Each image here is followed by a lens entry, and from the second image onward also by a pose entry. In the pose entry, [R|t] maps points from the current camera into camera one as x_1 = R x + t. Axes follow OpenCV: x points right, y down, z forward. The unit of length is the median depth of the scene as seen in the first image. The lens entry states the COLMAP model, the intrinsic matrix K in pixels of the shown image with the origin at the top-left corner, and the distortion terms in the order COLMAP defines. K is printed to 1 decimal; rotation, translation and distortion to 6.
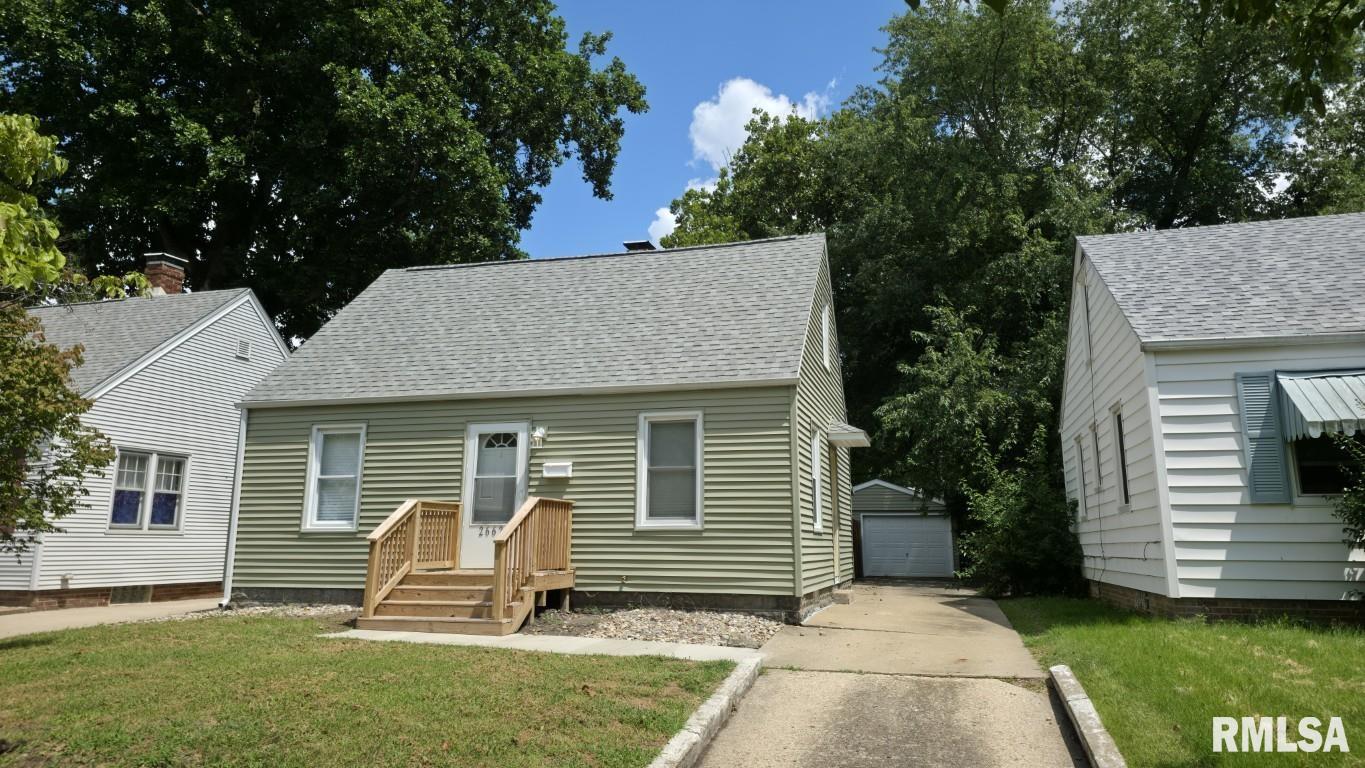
lens RADIAL K [[900.3, 0, 679.0], [0, 900.3, 377.4], [0, 0, 1]] dist [0.144624, -0.126769]
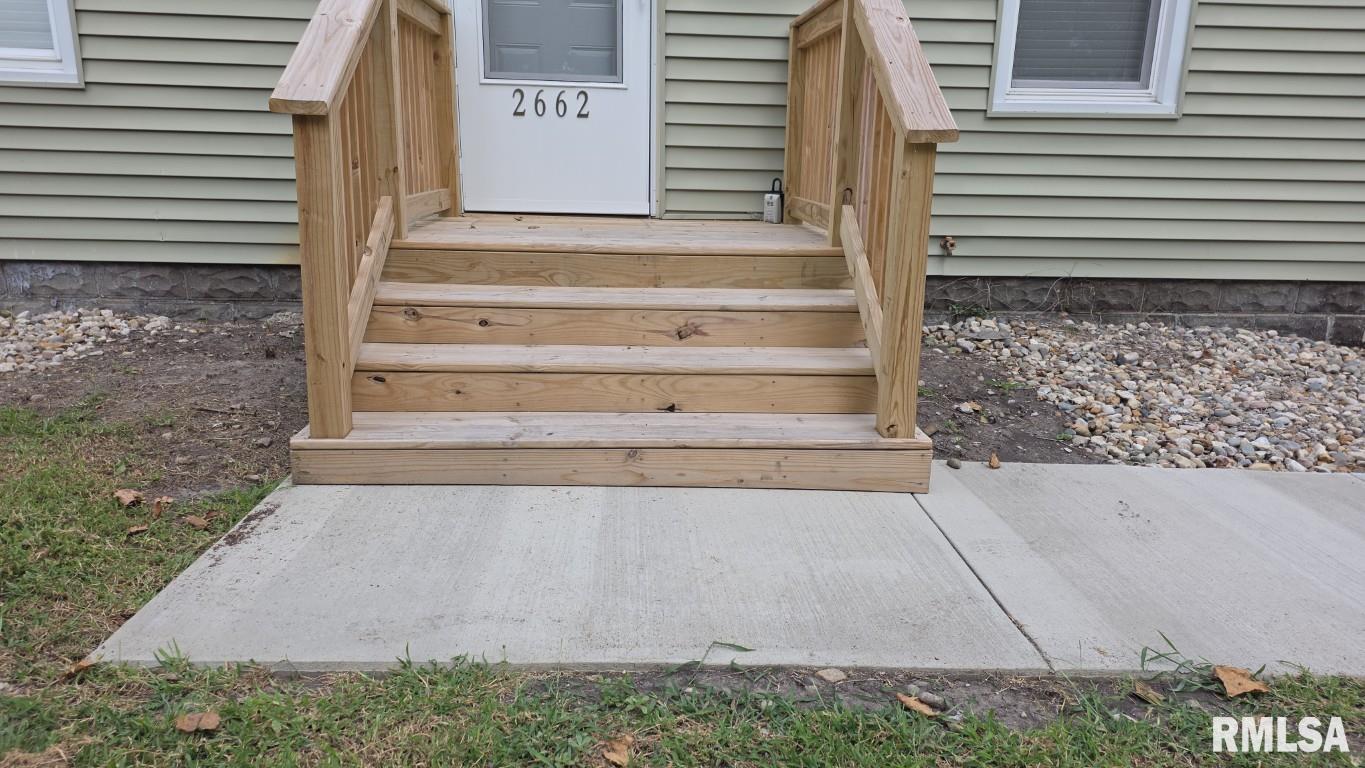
lens RADIAL K [[900.3, 0, 679.0], [0, 900.3, 377.4], [0, 0, 1]] dist [0.144624, -0.126769]
pose [[0.935833, -0.066747, 0.346065, -0.359371], [-0.084420, 0.910868, 0.403972, 0.152001], [-0.342183, -0.407266, 0.846785, 0.824120]]
